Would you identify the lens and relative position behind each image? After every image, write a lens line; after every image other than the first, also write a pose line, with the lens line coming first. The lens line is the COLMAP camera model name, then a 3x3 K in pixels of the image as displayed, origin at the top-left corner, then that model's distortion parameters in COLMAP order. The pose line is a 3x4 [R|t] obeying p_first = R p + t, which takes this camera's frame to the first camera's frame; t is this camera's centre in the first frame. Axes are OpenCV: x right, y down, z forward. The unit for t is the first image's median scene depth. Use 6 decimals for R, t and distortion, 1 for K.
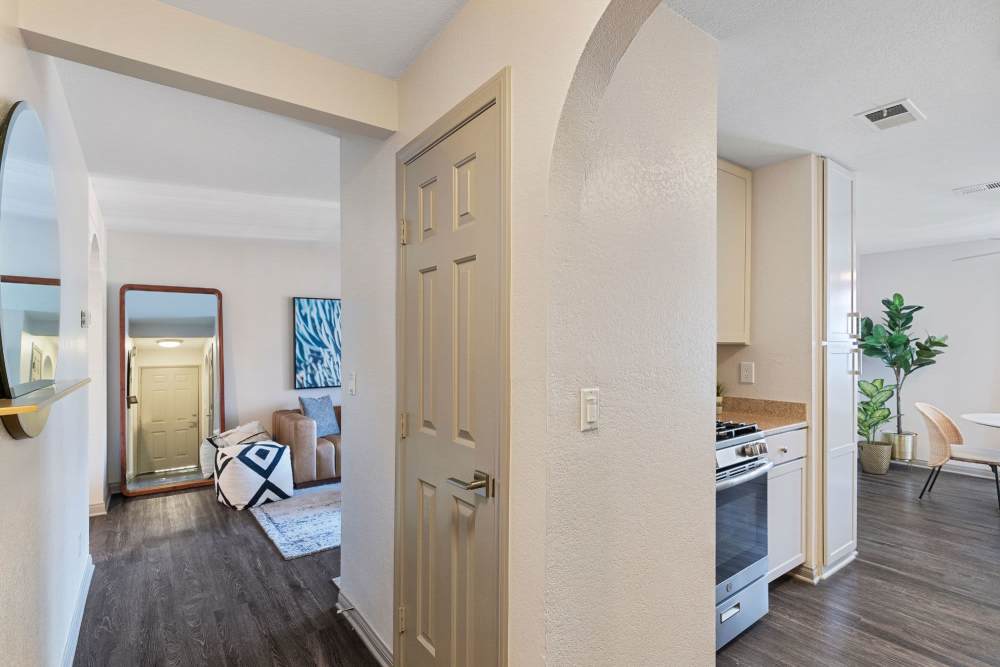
lens RADIAL K [[477.7, 0, 501.3], [0, 477.7, 341.5], [0, 0, 1]] dist [0.004699, -0.000035]
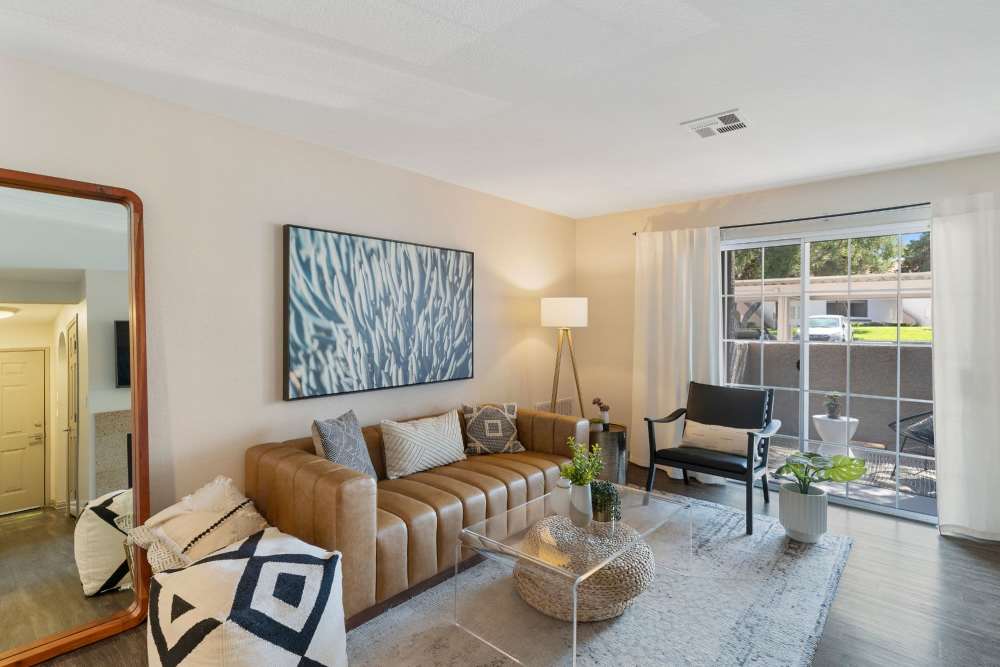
lens RADIAL K [[477.7, 0, 485.3], [0, 477.7, 315.2], [0, 0, 1]] dist [0.004699, -0.000035]
pose [[0.980204, 0.011462, 0.197660, -0.318056], [-0.010110, 0.999918, -0.007846, 0.007898], [-0.197733, 0.005692, 0.980239, 0.437988]]
